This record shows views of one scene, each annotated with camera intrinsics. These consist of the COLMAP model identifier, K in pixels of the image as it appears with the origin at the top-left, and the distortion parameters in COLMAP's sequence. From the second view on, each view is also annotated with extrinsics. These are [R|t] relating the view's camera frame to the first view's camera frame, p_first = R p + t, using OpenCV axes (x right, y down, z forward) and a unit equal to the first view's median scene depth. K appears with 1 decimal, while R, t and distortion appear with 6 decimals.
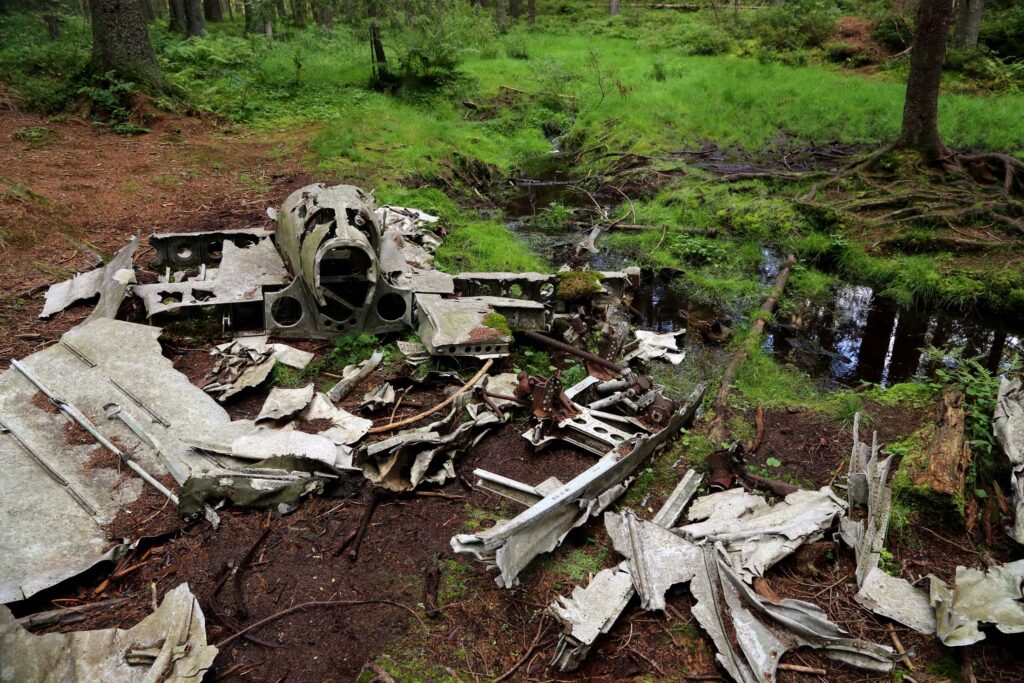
lens RADIAL K [[705.1, 0, 512.0], [0, 705.1, 341.5], [0, 0, 1]] dist [-0.133741, 0.080681]
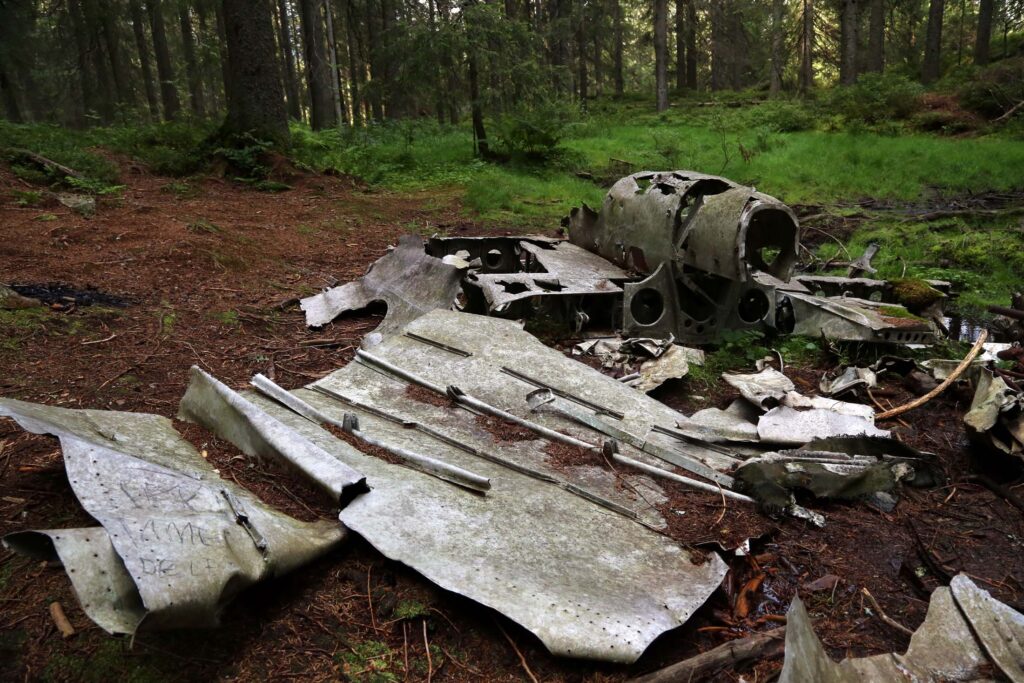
lens RADIAL K [[705.1, 0, 512.0], [0, 705.1, 341.5], [0, 0, 1]] dist [-0.133741, 0.080681]
pose [[0.999559, -0.024571, -0.016658, -0.246840], [0.021738, 0.987997, -0.152936, 0.063465], [0.020215, 0.152507, 0.988096, 0.095790]]
